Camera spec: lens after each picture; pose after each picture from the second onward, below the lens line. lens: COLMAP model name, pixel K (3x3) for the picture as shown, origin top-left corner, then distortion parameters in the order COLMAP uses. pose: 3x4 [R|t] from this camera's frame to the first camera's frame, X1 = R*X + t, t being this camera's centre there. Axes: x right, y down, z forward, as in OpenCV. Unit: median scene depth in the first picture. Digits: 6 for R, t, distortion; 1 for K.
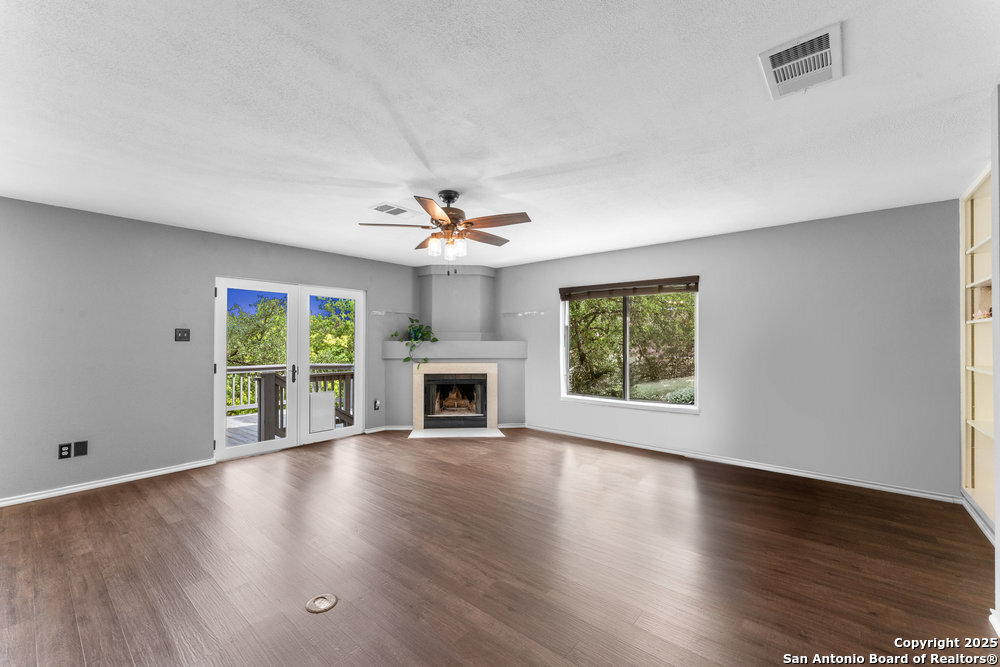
lens RADIAL K [[403.1, 0, 498.7], [0, 403.1, 338.4], [0, 0, 1]] dist [0.010355, 0.000181]
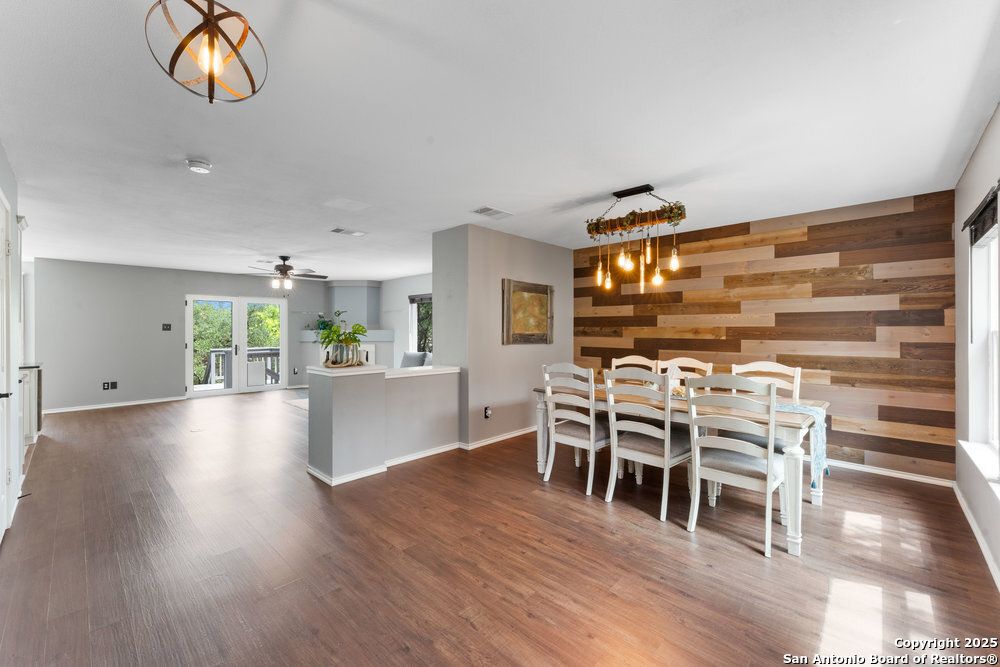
lens RADIAL K [[403.1, 0, 502.0], [0, 403.1, 328.0], [0, 0, 1]] dist [0.010355, 0.000181]
pose [[0.998521, -0.004833, -0.054161, 0.683719], [0.004862, 0.999988, 0.000408, 0.001226], [0.054158, -0.000671, 0.998532, -0.616086]]
